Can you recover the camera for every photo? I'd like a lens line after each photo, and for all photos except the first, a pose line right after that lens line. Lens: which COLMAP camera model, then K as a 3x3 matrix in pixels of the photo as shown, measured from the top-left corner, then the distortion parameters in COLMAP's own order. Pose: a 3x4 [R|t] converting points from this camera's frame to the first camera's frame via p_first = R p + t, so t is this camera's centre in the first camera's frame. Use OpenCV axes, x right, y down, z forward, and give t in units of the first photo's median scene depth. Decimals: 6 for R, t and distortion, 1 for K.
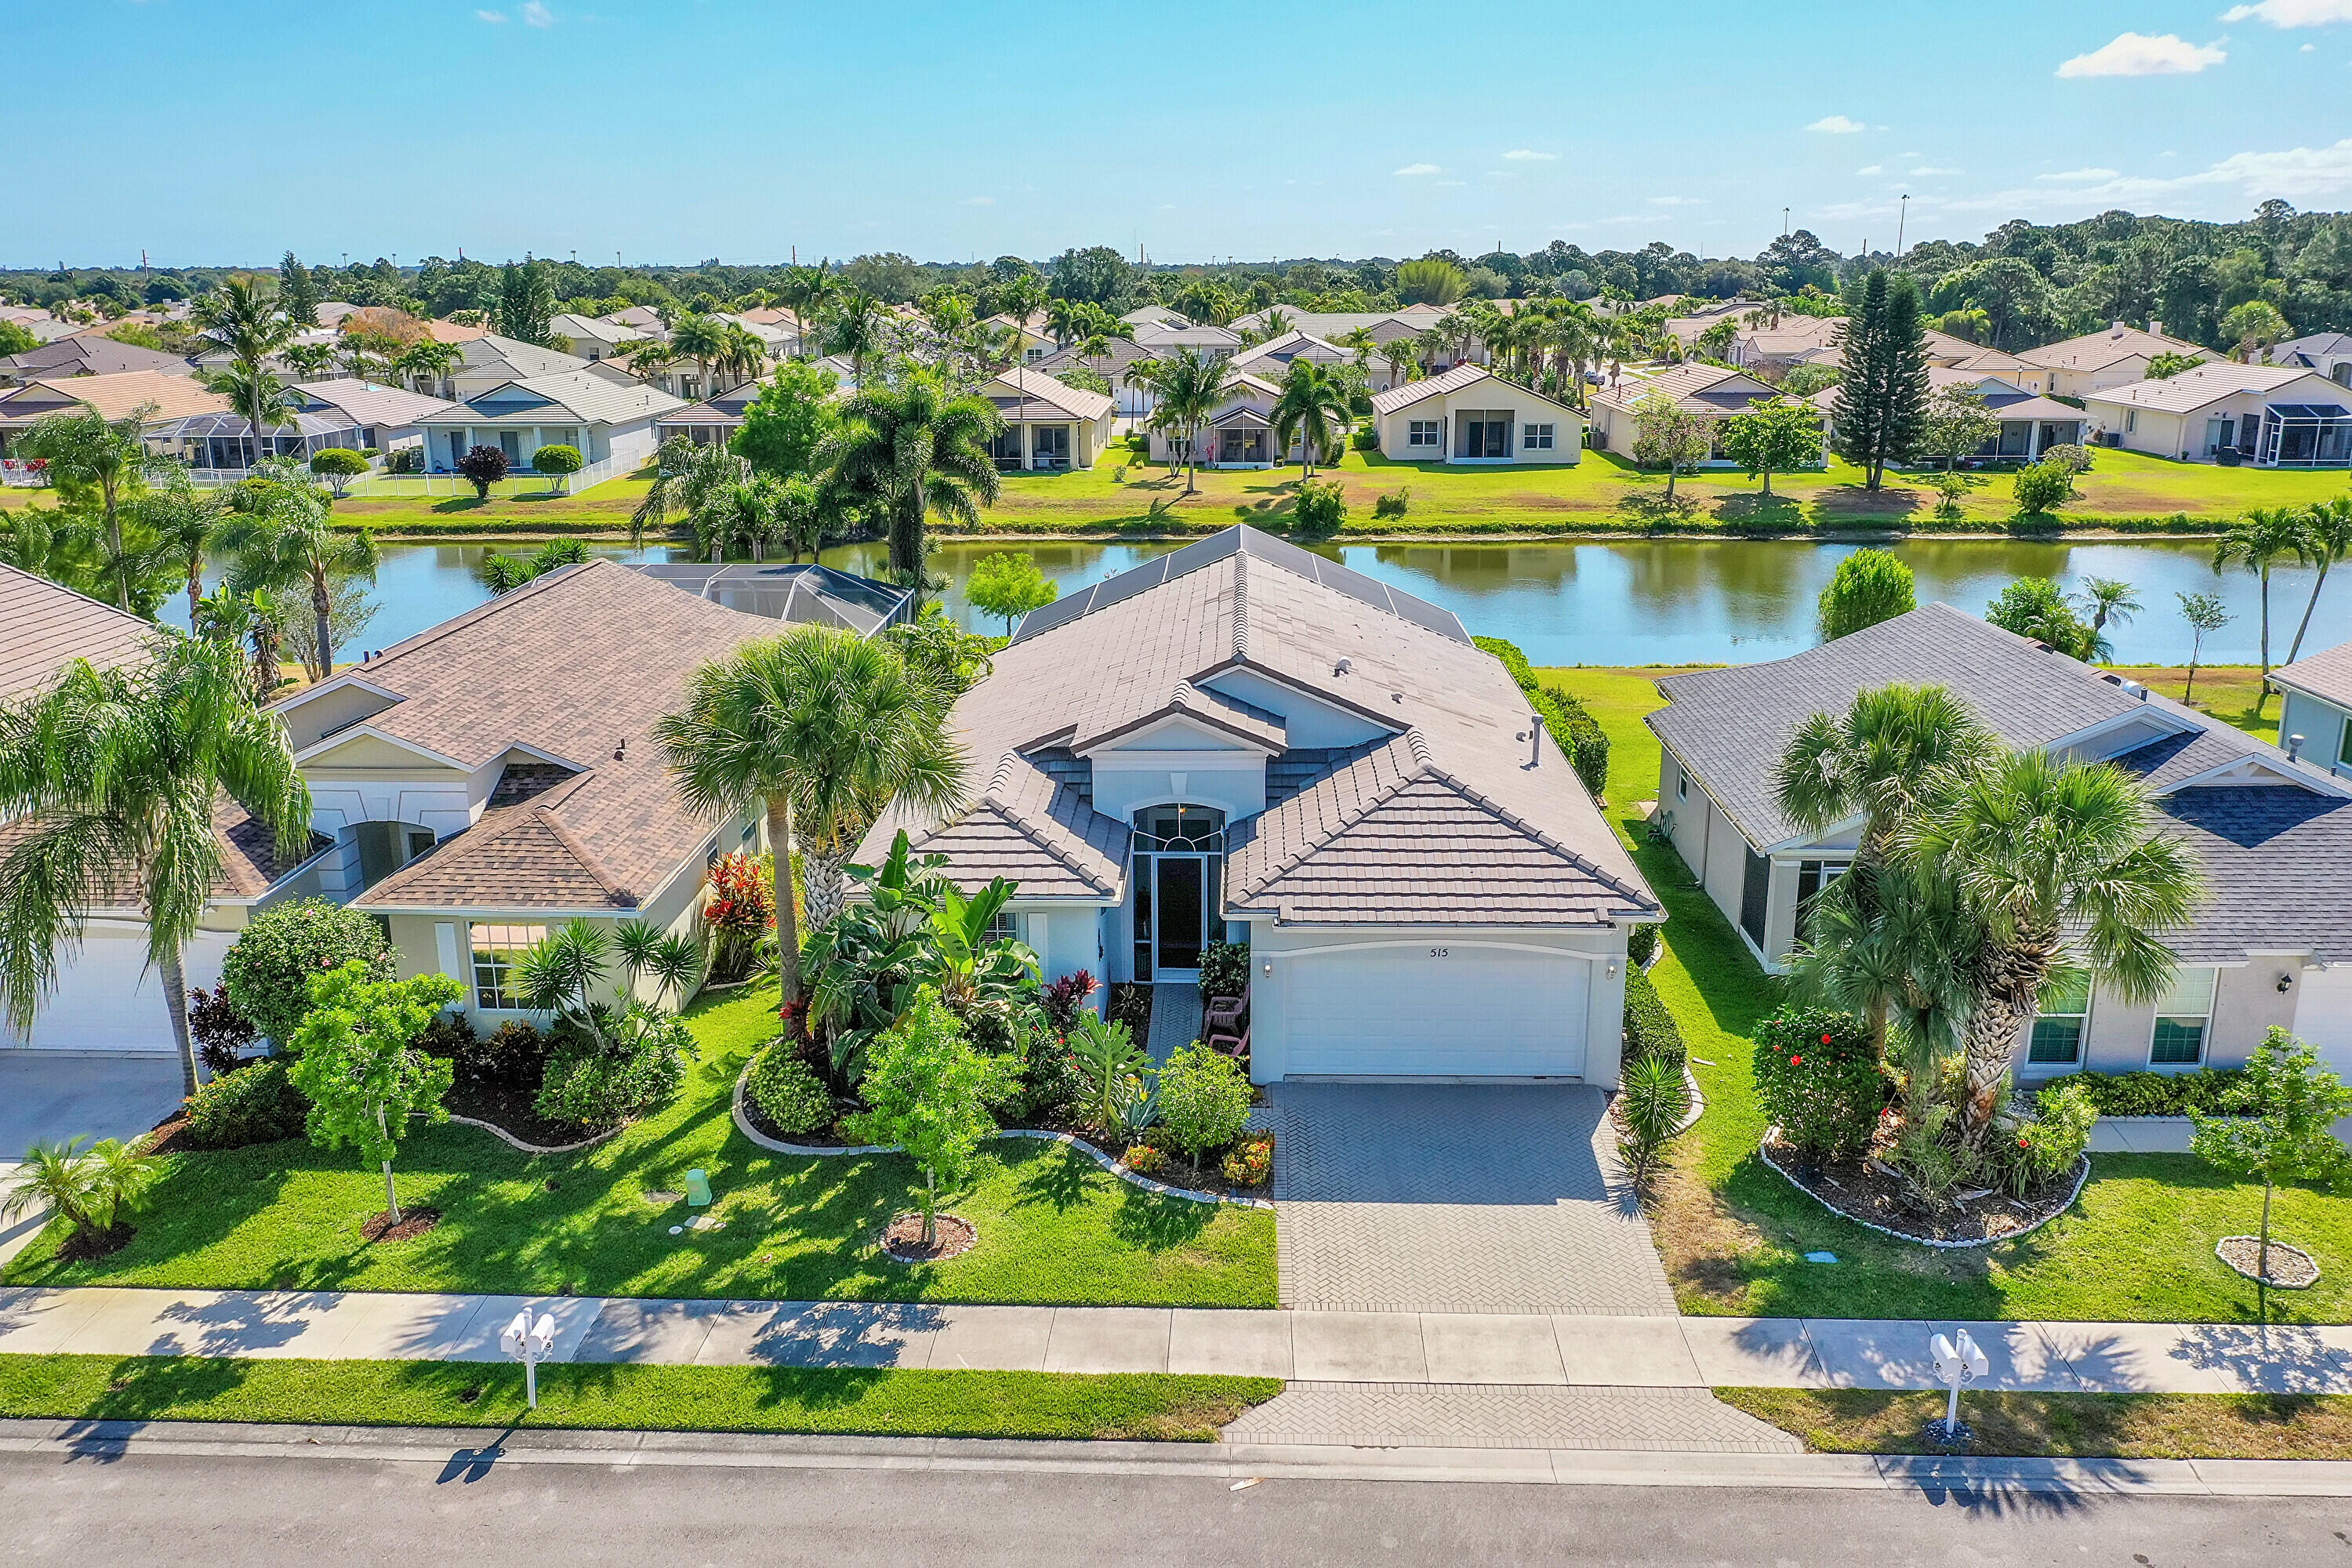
lens RADIAL K [[1844.8, 0, 1168.3], [0, 1844.8, 753.3], [0, 0, 1]] dist [-0.010741, 0.000389]
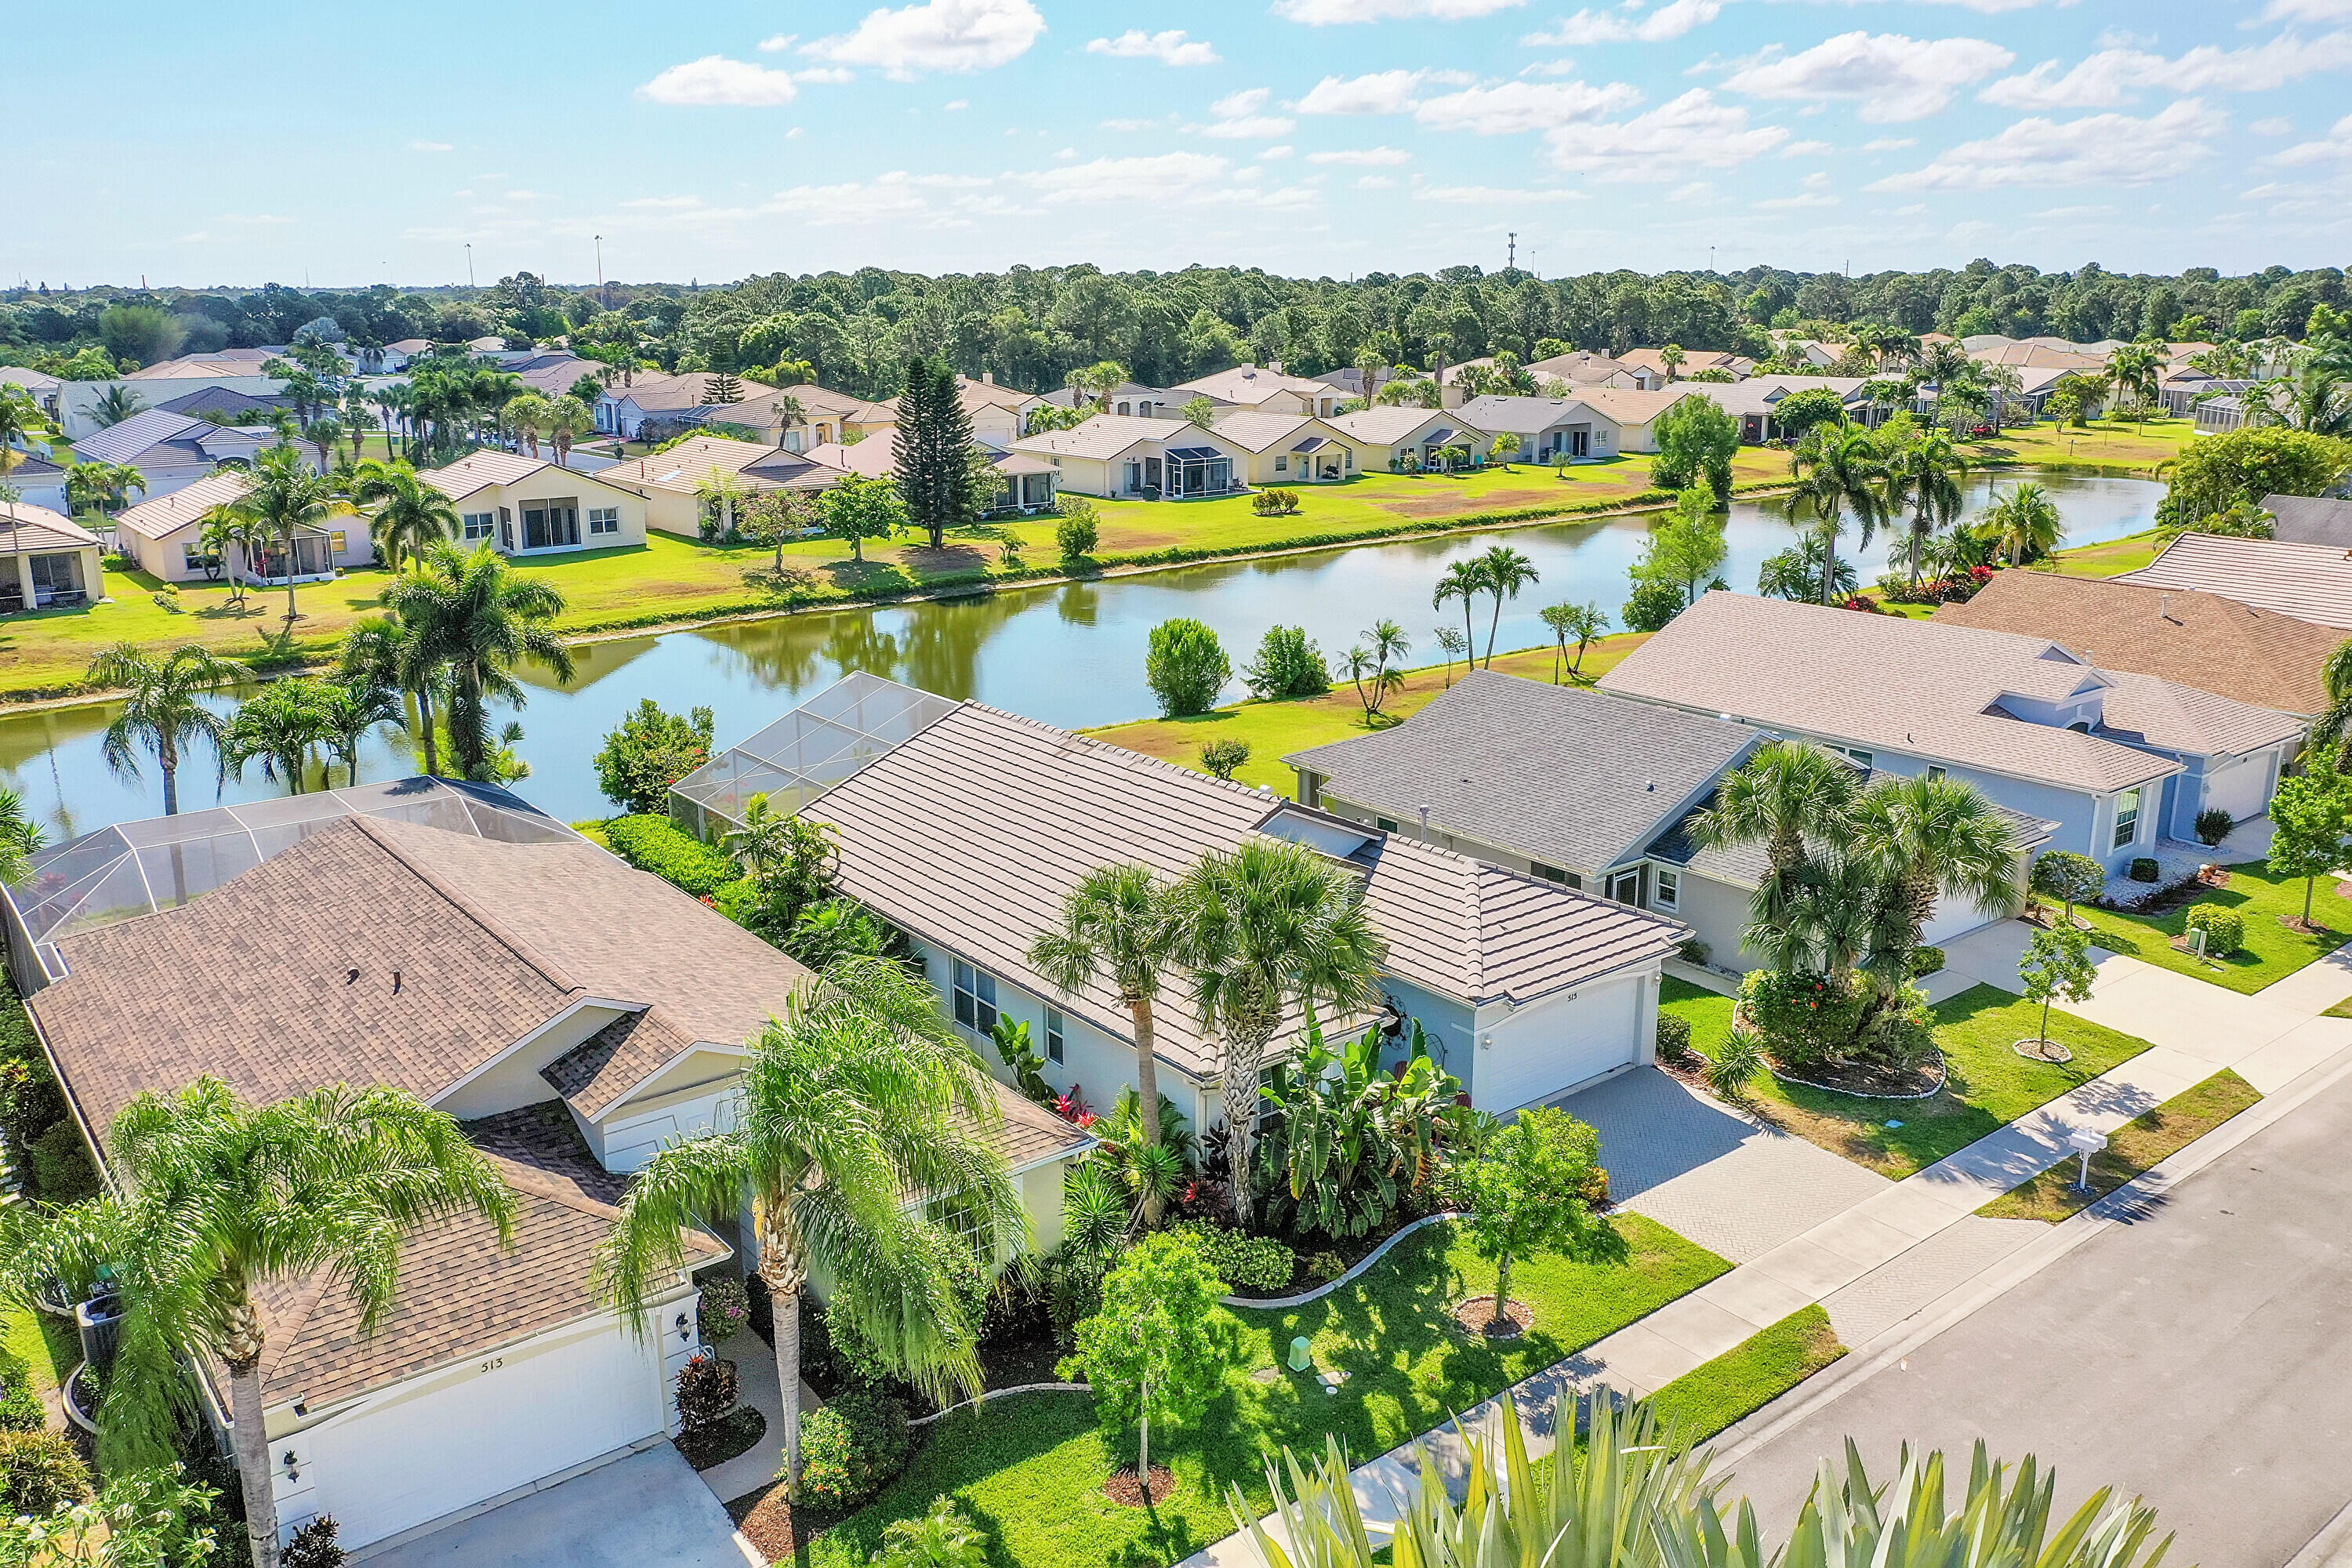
lens RADIAL K [[1867.2, 0, 1174.2], [0, 1867.2, 705.3], [0, 0, 1]] dist [-0.000673, -0.009226]
pose [[0.763616, -0.140637, 0.630168, -0.886976], [0.165532, 0.986012, 0.019466, -0.171031], [-0.624091, 0.089448, 0.776215, 0.116268]]
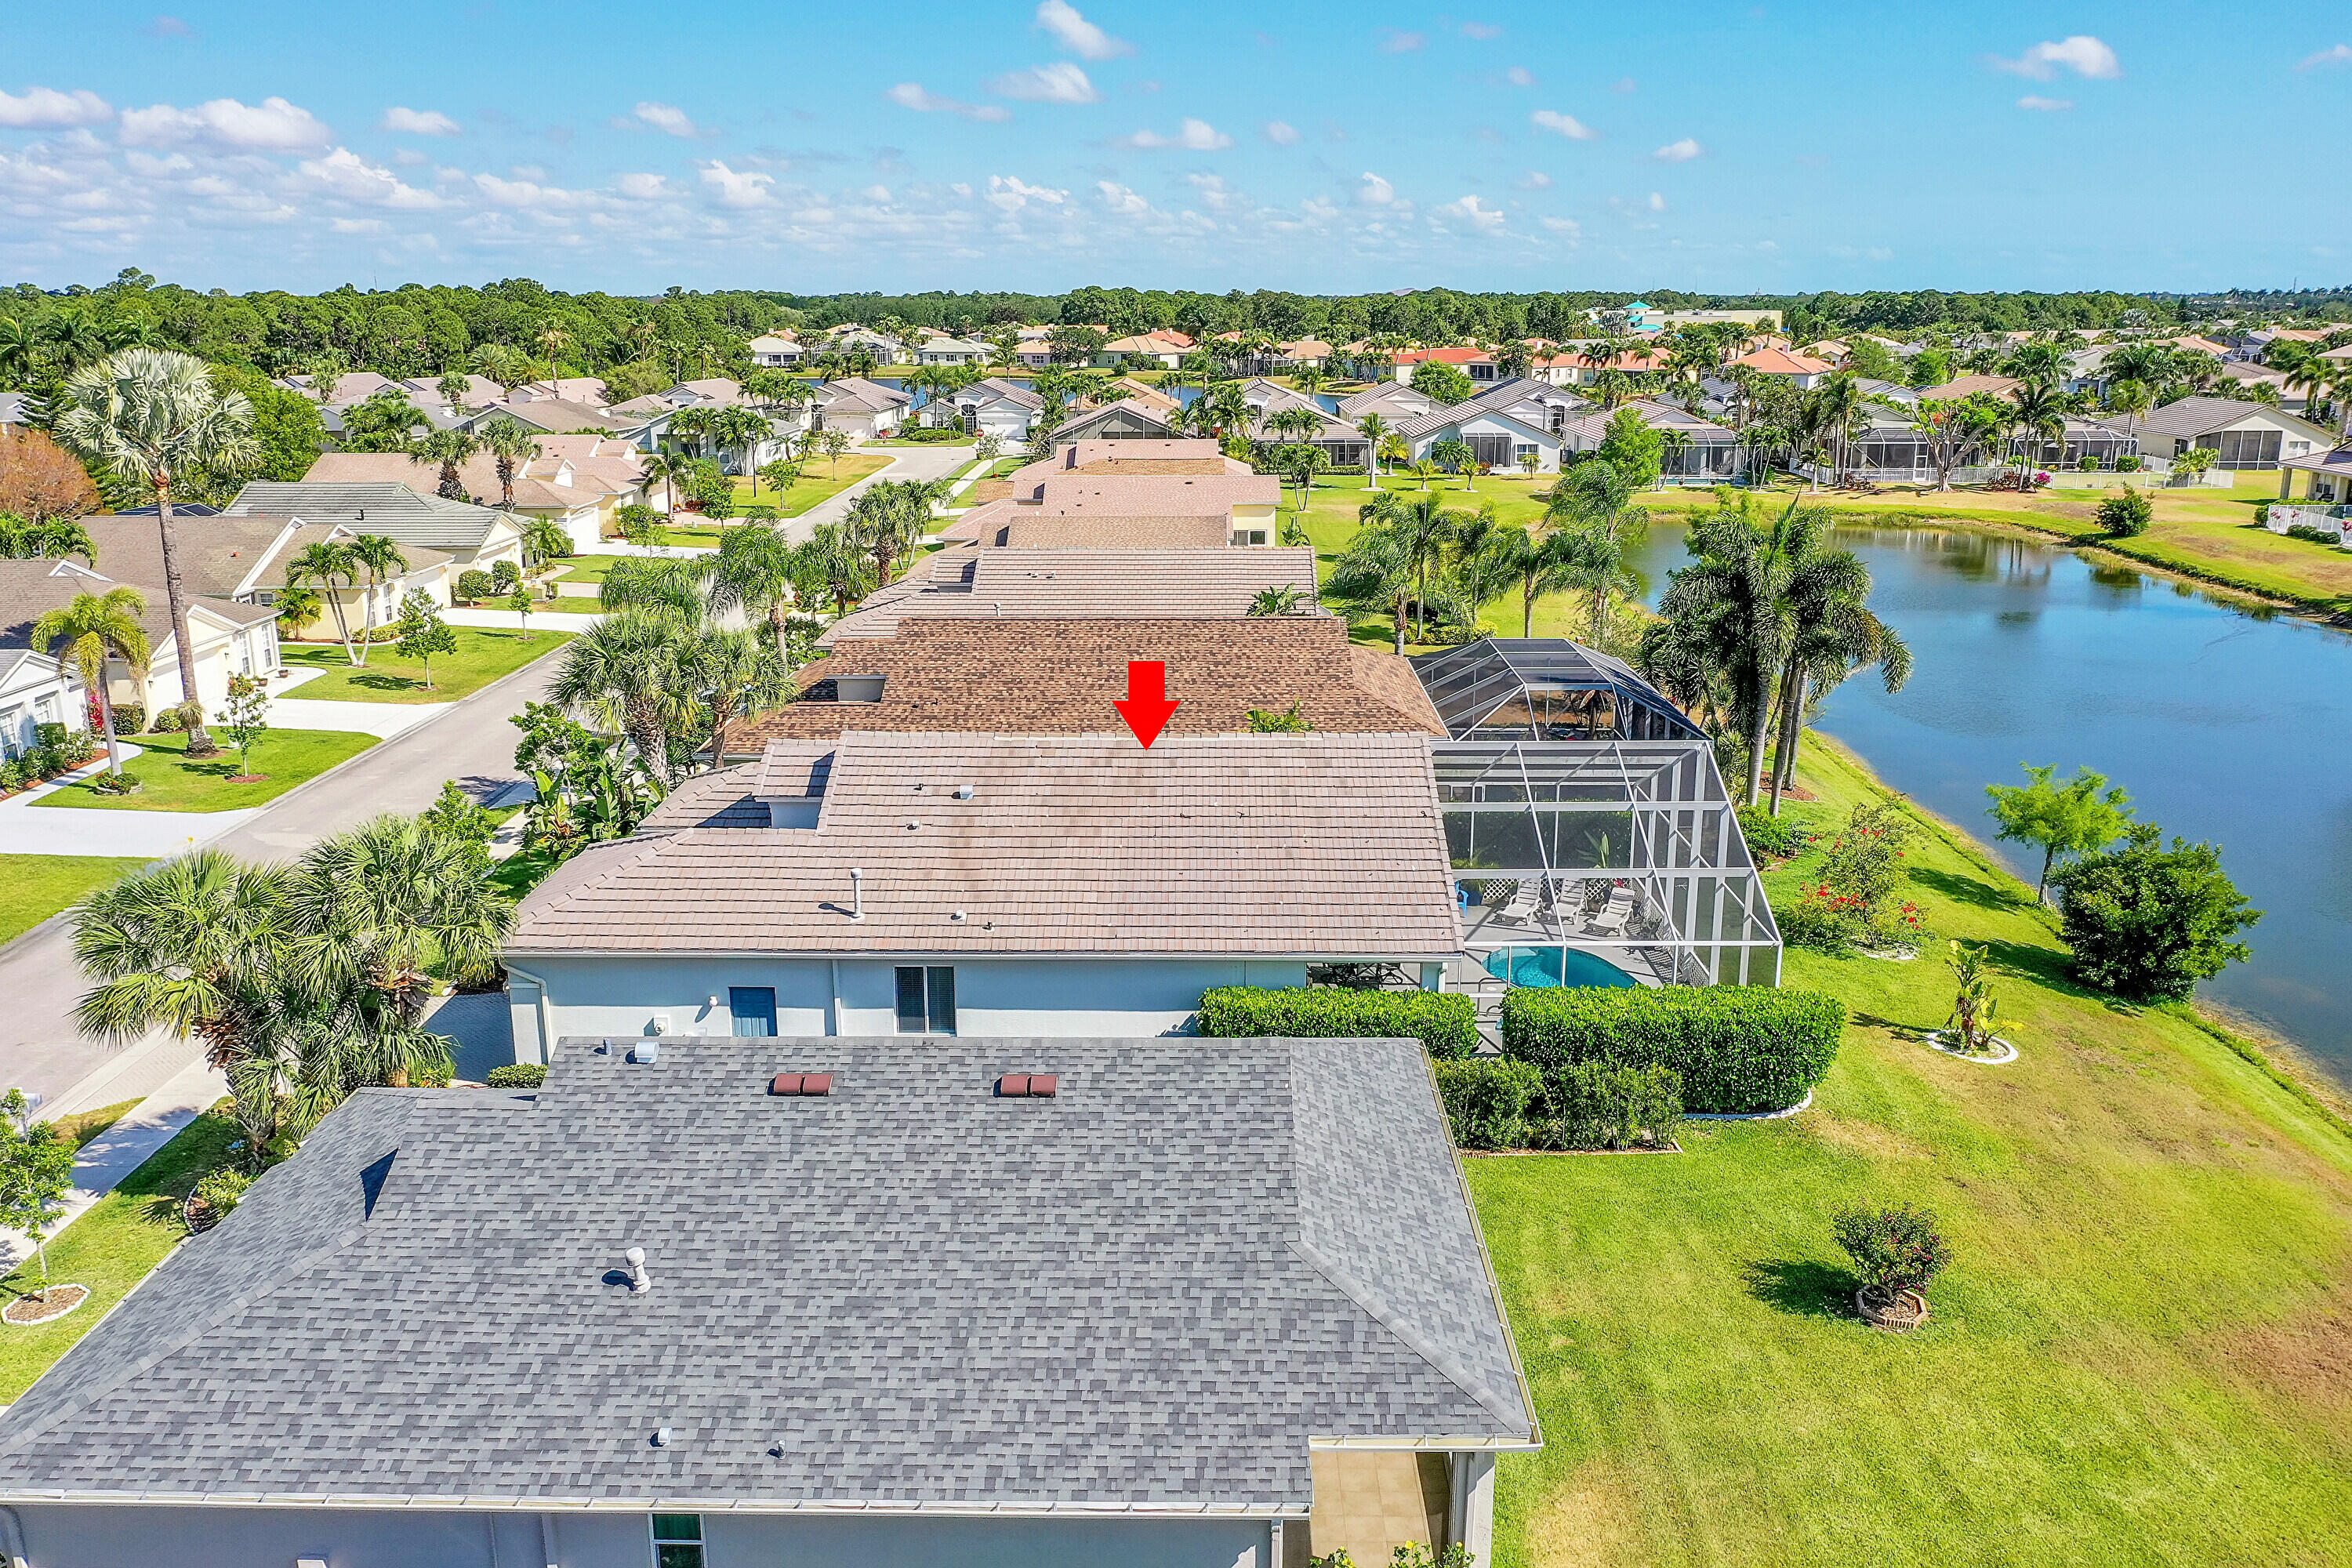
lens RADIAL K [[1900.4, 0, 1140.0], [0, 1900.4, 704.3], [0, 0, 1]] dist [-0.014301, 0.002735]
pose [[0.006253, 0.212714, -0.977094, 1.429692], [-0.248691, 0.946745, 0.204516, -0.419812], [0.968563, 0.241716, 0.058820, 1.277946]]
